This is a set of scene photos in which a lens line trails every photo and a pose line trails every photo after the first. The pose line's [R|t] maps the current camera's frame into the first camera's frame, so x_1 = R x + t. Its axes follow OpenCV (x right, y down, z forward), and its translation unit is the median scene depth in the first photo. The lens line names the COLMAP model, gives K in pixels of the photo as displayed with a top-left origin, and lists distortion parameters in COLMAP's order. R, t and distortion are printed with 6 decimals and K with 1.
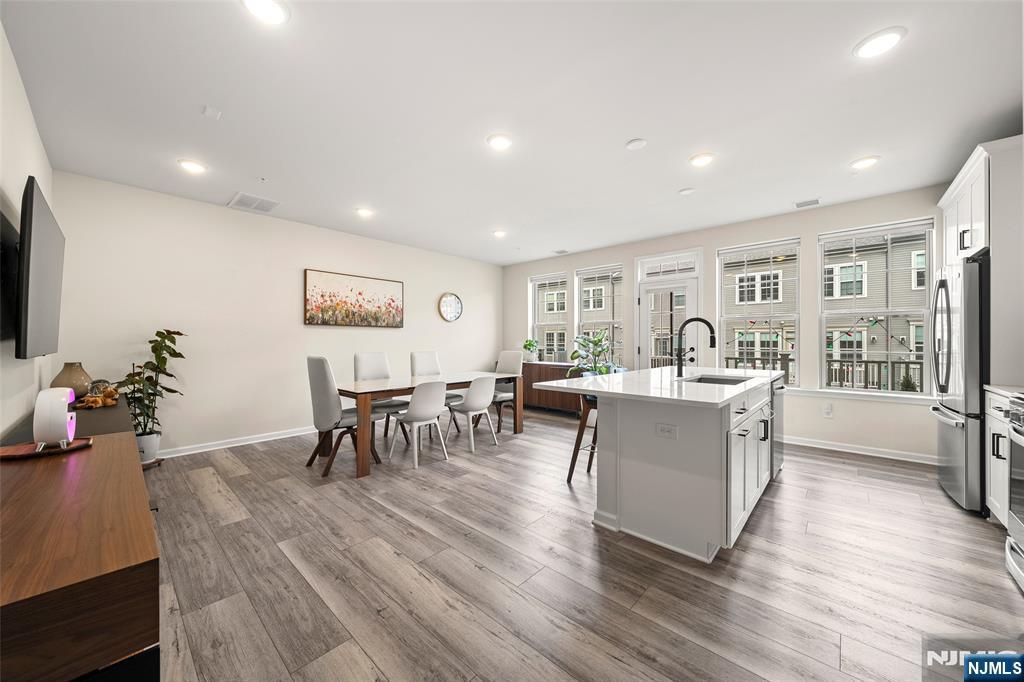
lens RADIAL K [[362.3, 0, 509.6], [0, 362.3, 342.5], [0, 0, 1]] dist [-0.008379, -0.000127]
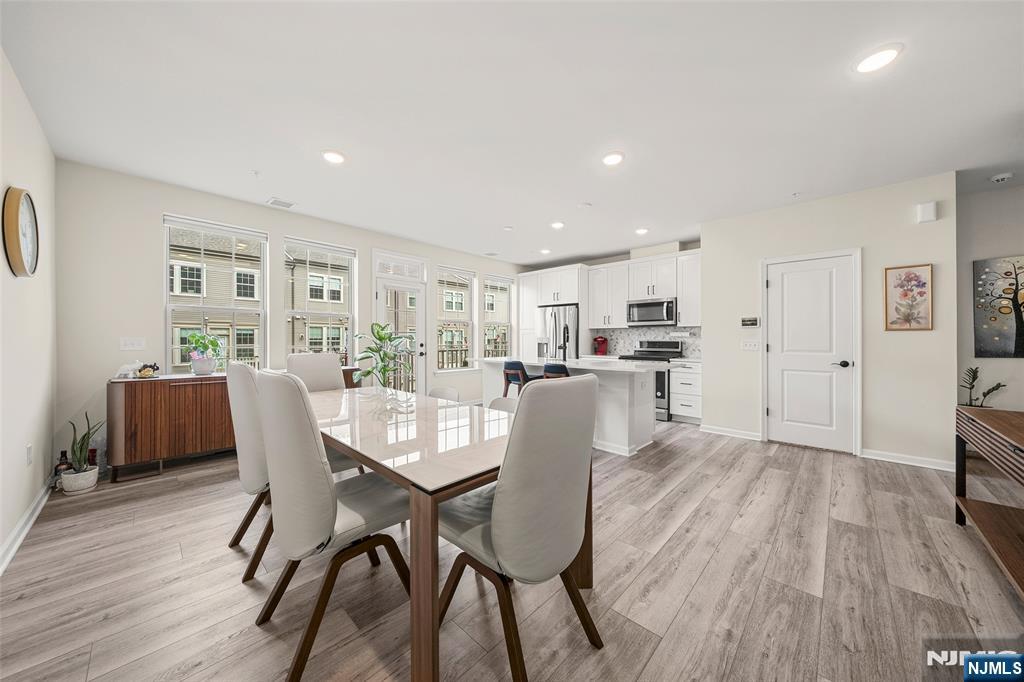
lens RADIAL K [[348.6, 0, 501.7], [0, 348.6, 341.0], [0, 0, 1]] dist [-0.007869, 0.000469]
pose [[0.040163, -0.005929, 0.999176, -0.751678], [-0.000816, 0.999982, 0.005967, -0.001258], [-0.999193, -0.001055, 0.040157, 0.881221]]
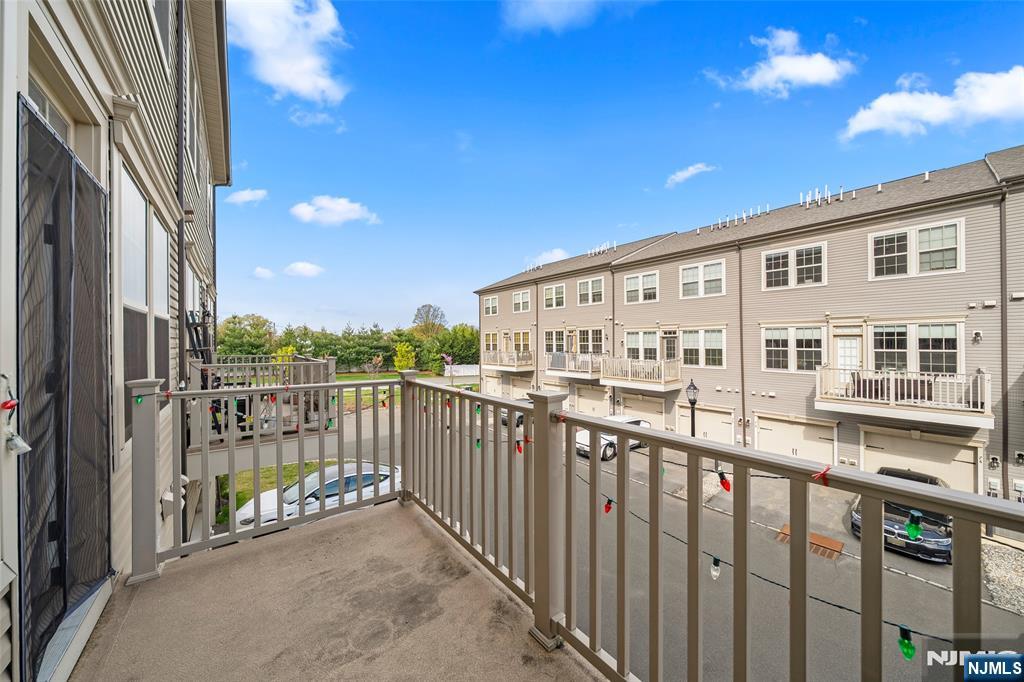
lens RADIAL K [[348.6, 0, 508.3], [0, 348.6, 339.9], [0, 0, 1]] dist [-0.007869, 0.000469]
pose [[0.985621, -0.010918, -0.168615, 1.256577], [0.010399, 0.999938, -0.003962, -0.032553], [0.168648, 0.002152, 0.985674, 1.076350]]
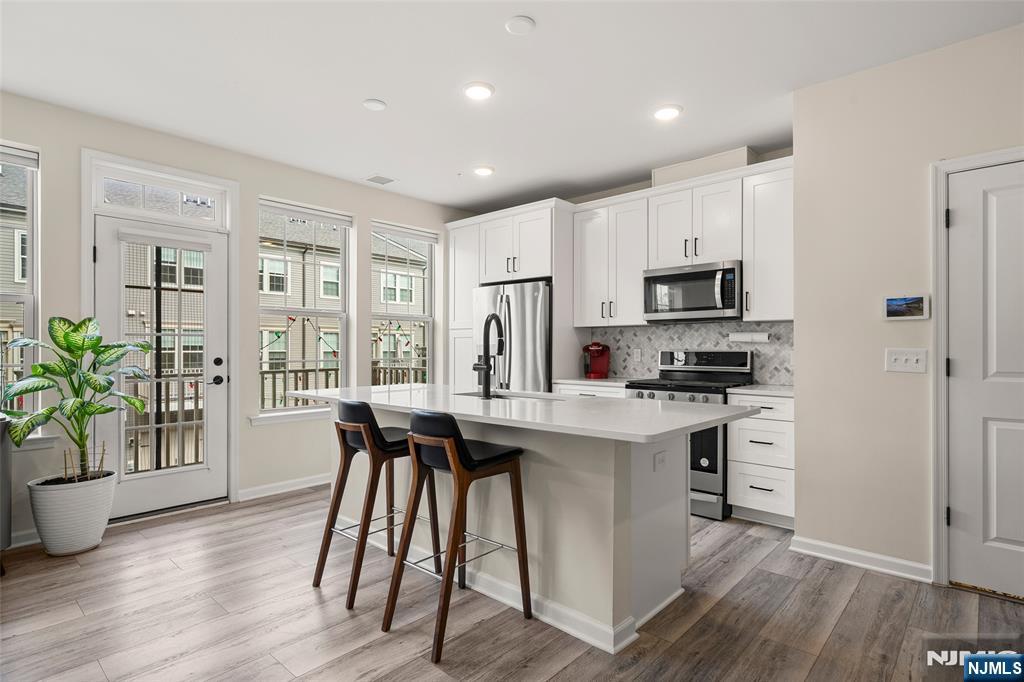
lens RADIAL K [[523.9, 0, 506.5], [0, 523.9, 354.2], [0, 0, 1]] dist [-0.000987, -0.000811]
pose [[0.007625, -0.012756, 0.999890, -0.369644], [0.002238, 0.999916, 0.012739, -0.001809], [-0.999968, 0.002140, 0.007653, 0.695519]]
